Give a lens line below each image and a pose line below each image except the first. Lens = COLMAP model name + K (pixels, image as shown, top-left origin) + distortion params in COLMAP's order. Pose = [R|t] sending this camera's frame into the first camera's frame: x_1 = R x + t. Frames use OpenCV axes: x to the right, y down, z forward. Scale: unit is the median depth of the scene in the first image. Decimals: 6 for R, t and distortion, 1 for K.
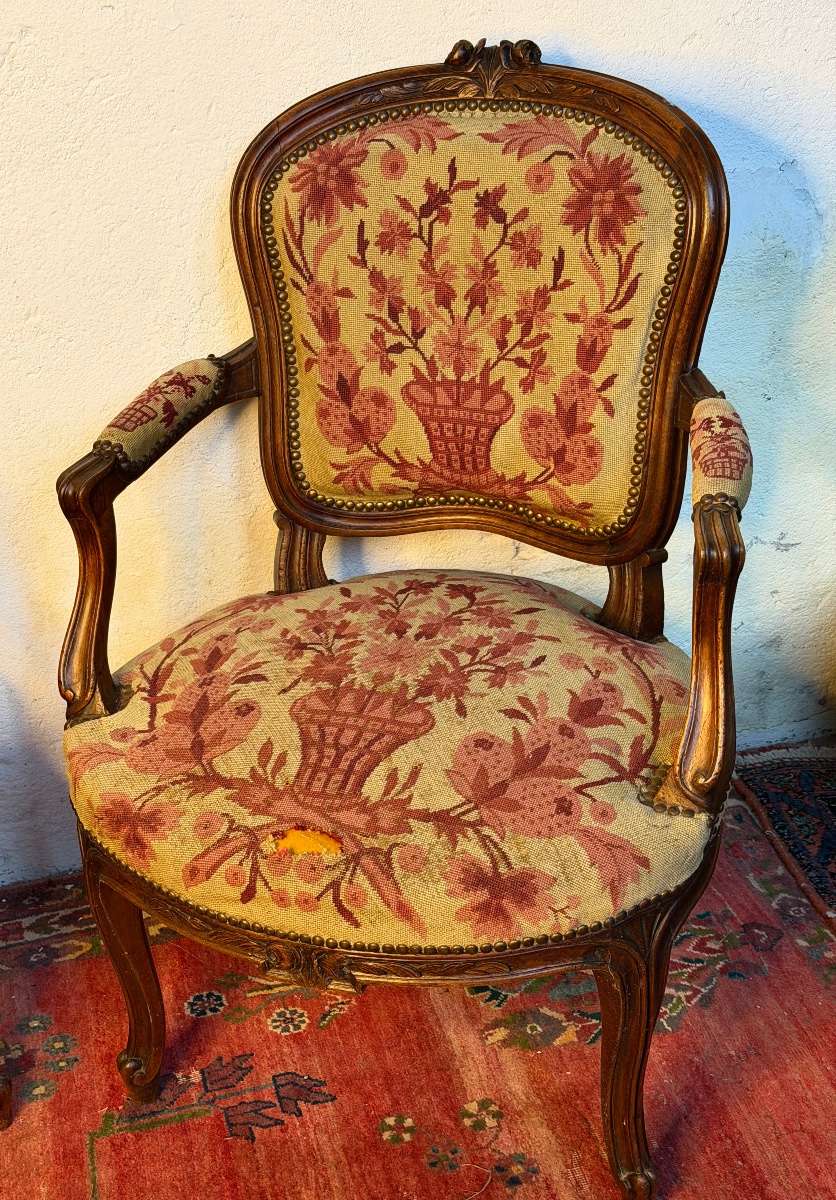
lens RADIAL K [[1703.9, 0, 368.9], [0, 1703.9, 596.3], [0, 0, 1]] dist [0.143004, 0.000000]
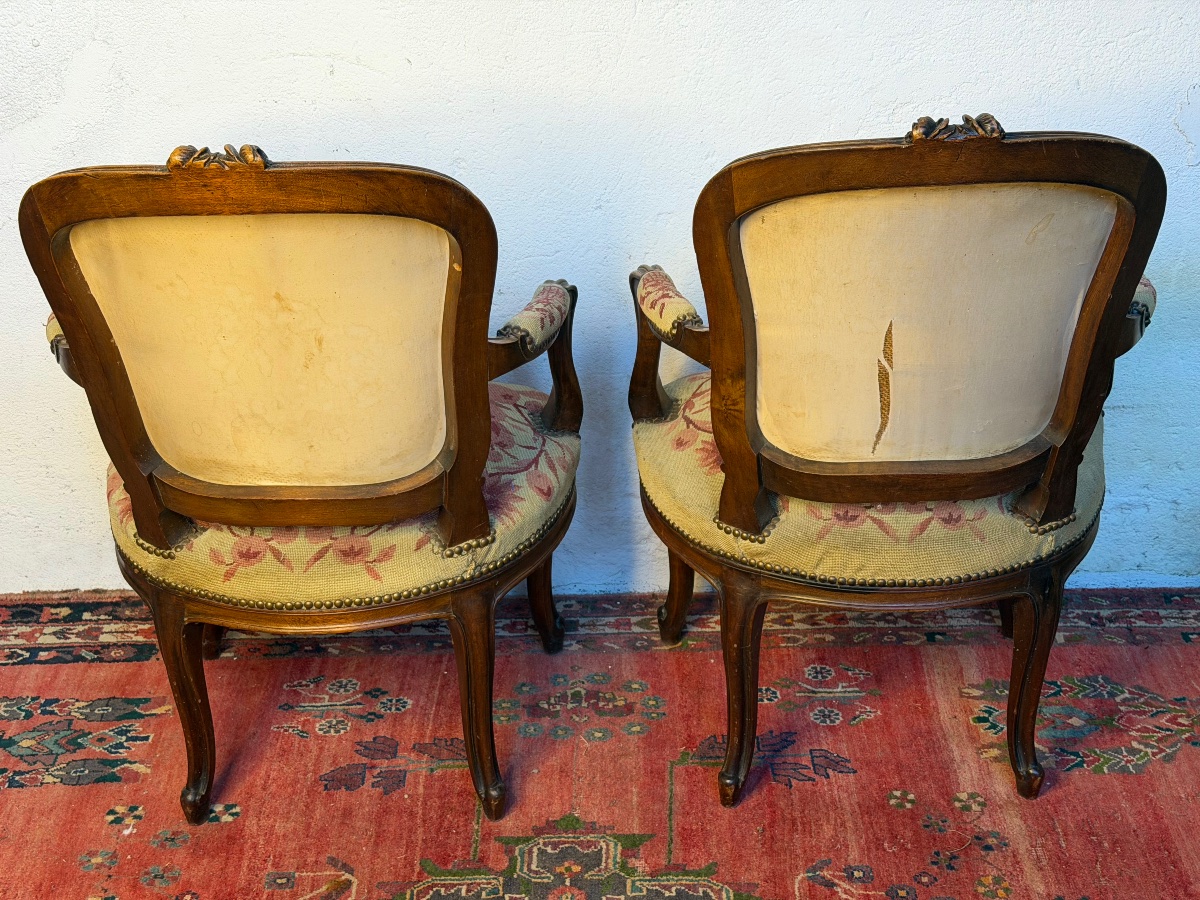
lens RADIAL K [[1712.5, 0, 599.0], [0, 1712.5, 450.9], [0, 0, 1]] dist [0.140249, 0.000000]
pose [[0.971771, 0.135887, -0.192864, 0.010621], [-0.139967, 0.990127, -0.007627, 0.090241], [0.189924, 0.034406, 0.981196, -0.339897]]
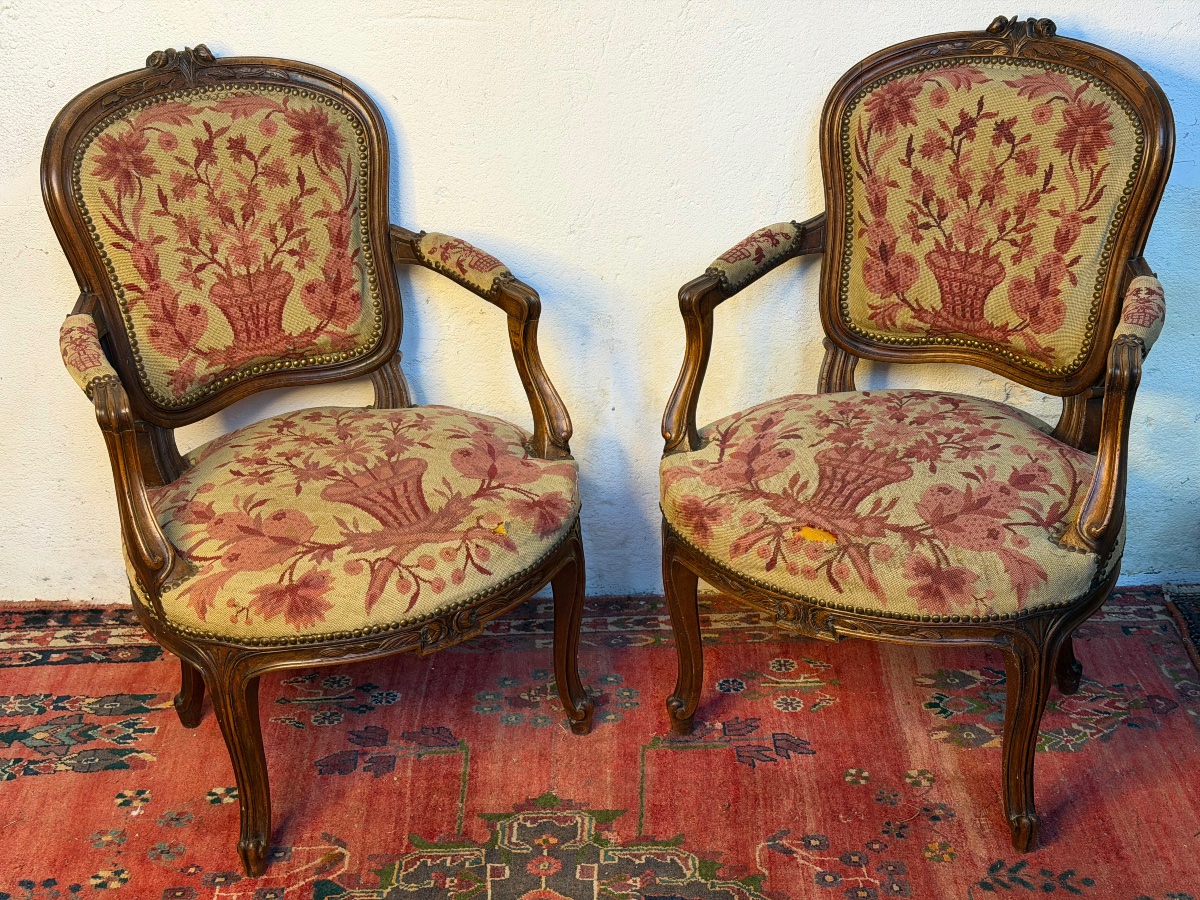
lens RADIAL K [[1712.5, 0, 598.8], [0, 1712.5, 453.2], [0, 0, 1]] dist [0.140249, 0.000000]
pose [[0.972879, 0.122084, -0.196475, 0.056587], [-0.131926, 0.990540, -0.037760, 0.129905], [0.190007, 0.062656, 0.979781, -0.434982]]
